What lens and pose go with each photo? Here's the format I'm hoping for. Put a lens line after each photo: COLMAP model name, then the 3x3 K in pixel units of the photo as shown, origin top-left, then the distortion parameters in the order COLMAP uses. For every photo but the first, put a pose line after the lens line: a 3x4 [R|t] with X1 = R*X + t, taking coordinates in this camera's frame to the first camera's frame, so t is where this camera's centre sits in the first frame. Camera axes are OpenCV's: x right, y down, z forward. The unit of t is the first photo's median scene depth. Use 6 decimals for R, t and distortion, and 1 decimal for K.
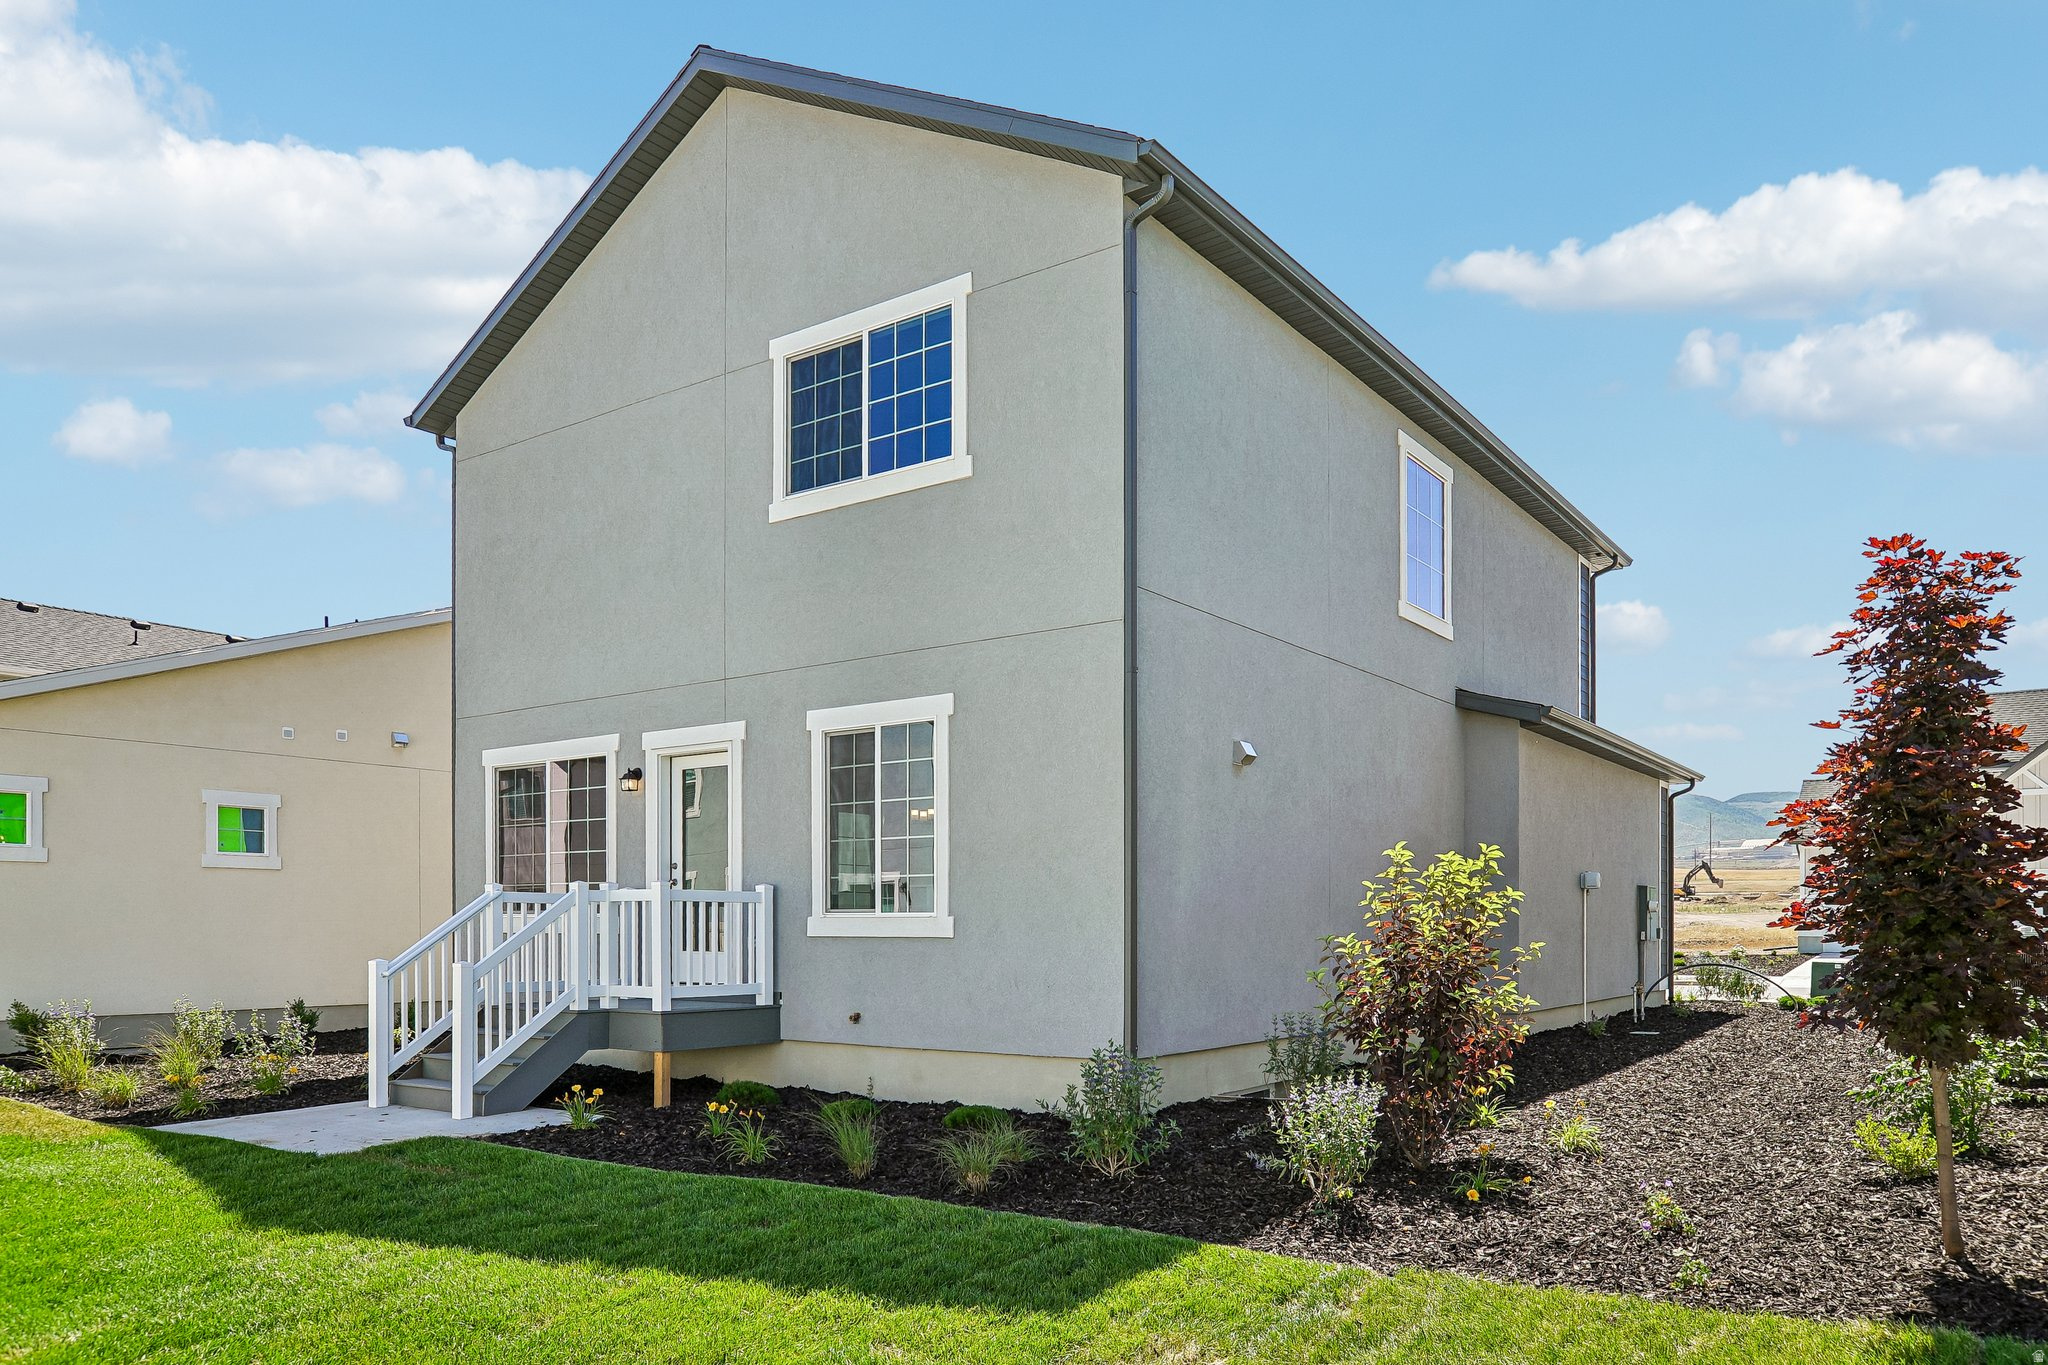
lens RADIAL K [[1407.5, 0, 1024.0], [0, 1407.5, 682.5], [0, 0, 1]] dist [0.001792, 0.000326]
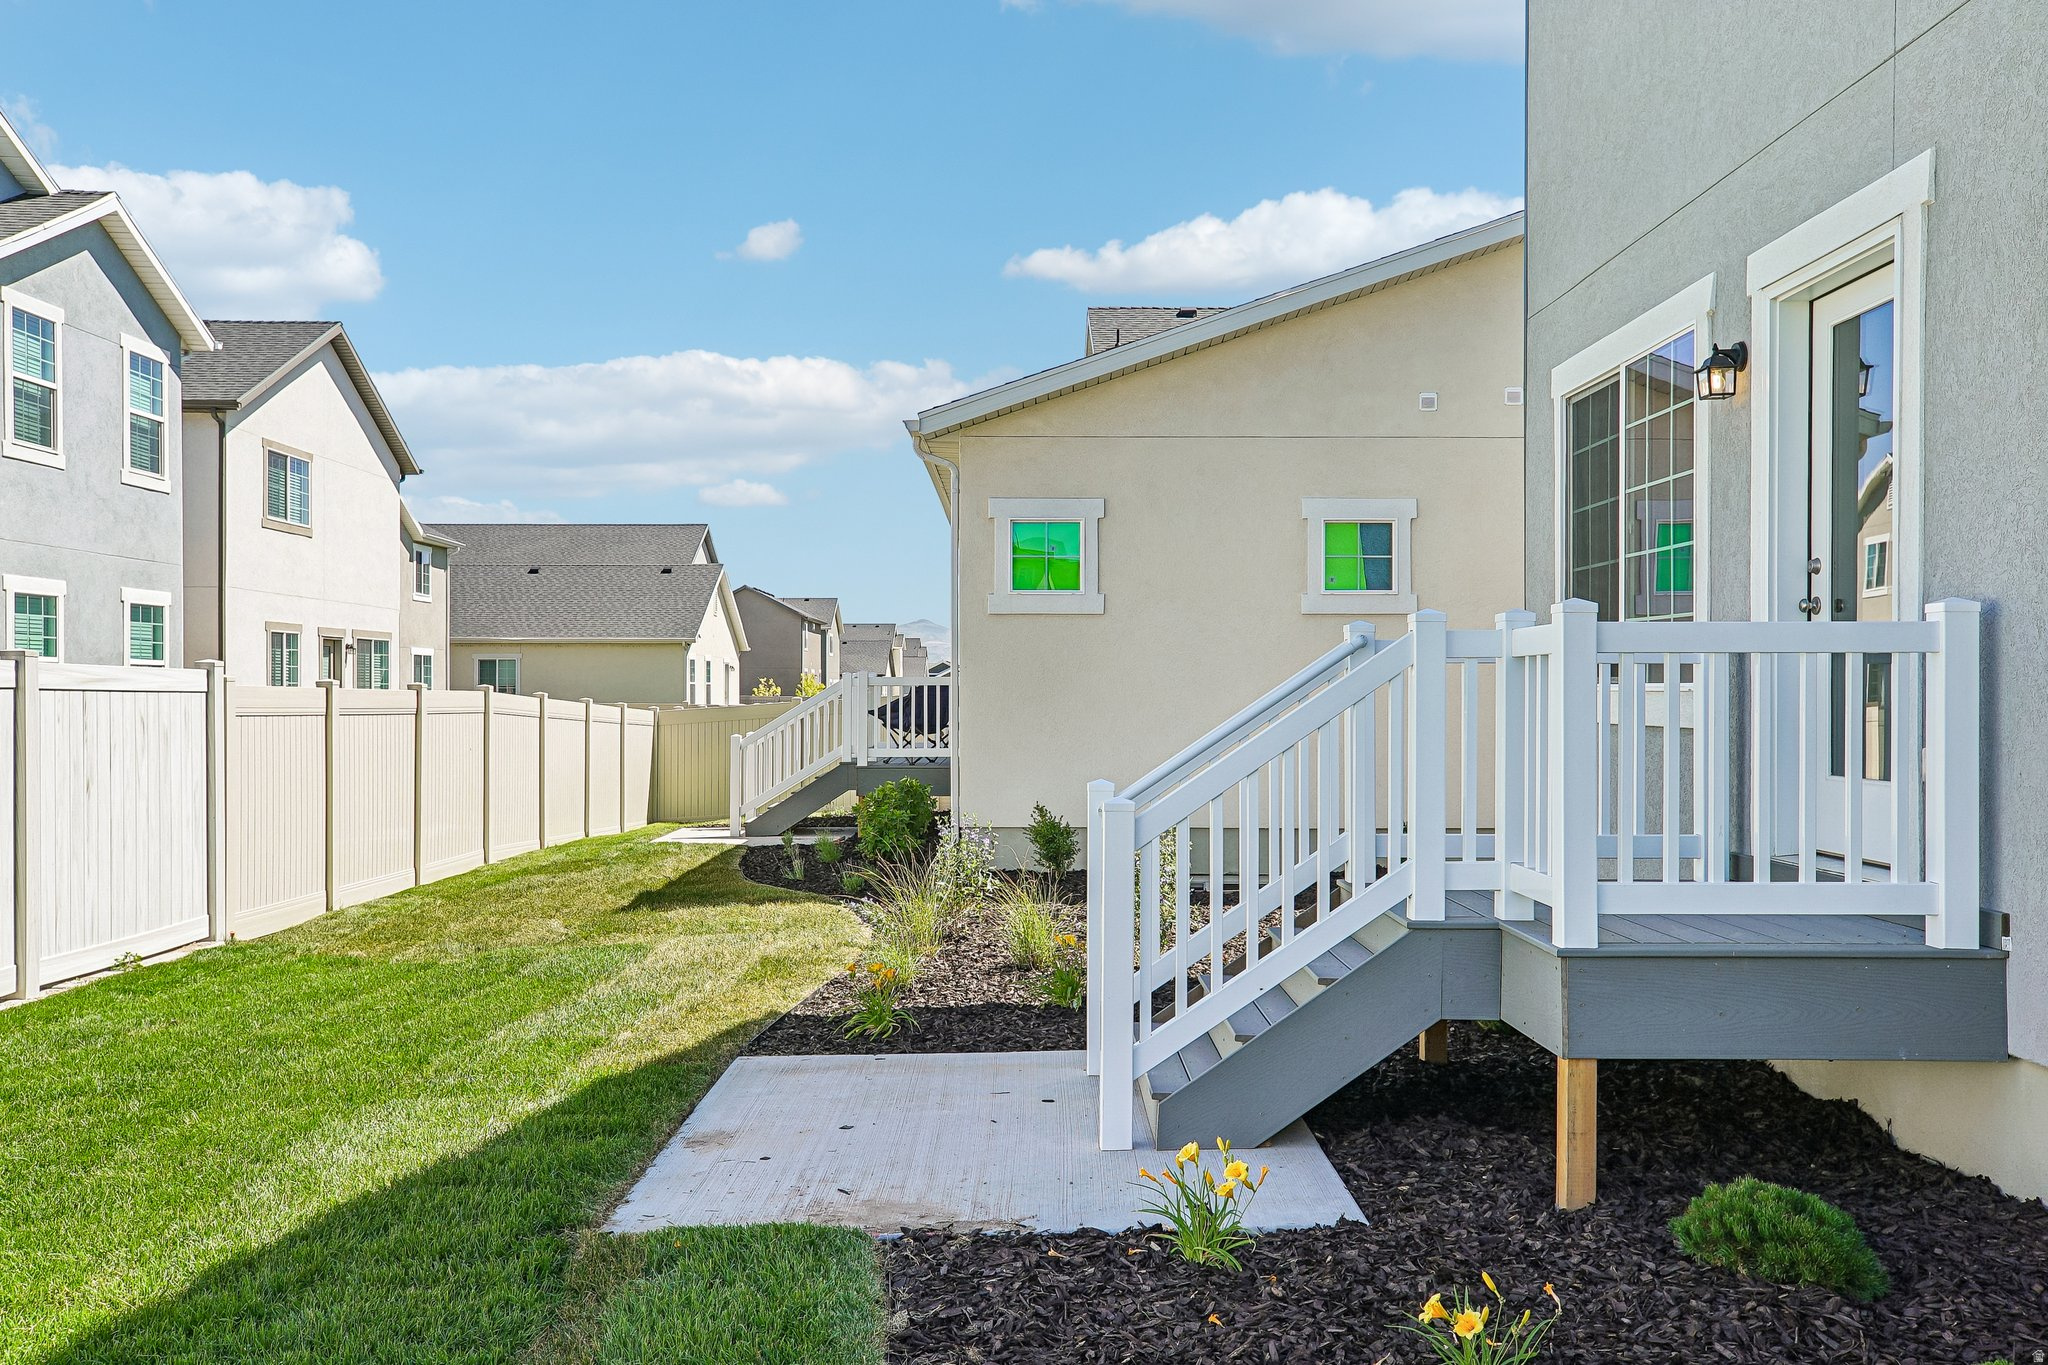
lens RADIAL K [[1800.3, 0, 1024.0], [0, 1800.3, 682.5], [0, 0, 1]] dist [0.002126, 0.005055]
pose [[0.598000, -0.003651, -0.801488, 0.027853], [0.135969, 0.985957, 0.096957, 0.080754], [0.789878, -0.166958, 0.590099, 0.501173]]
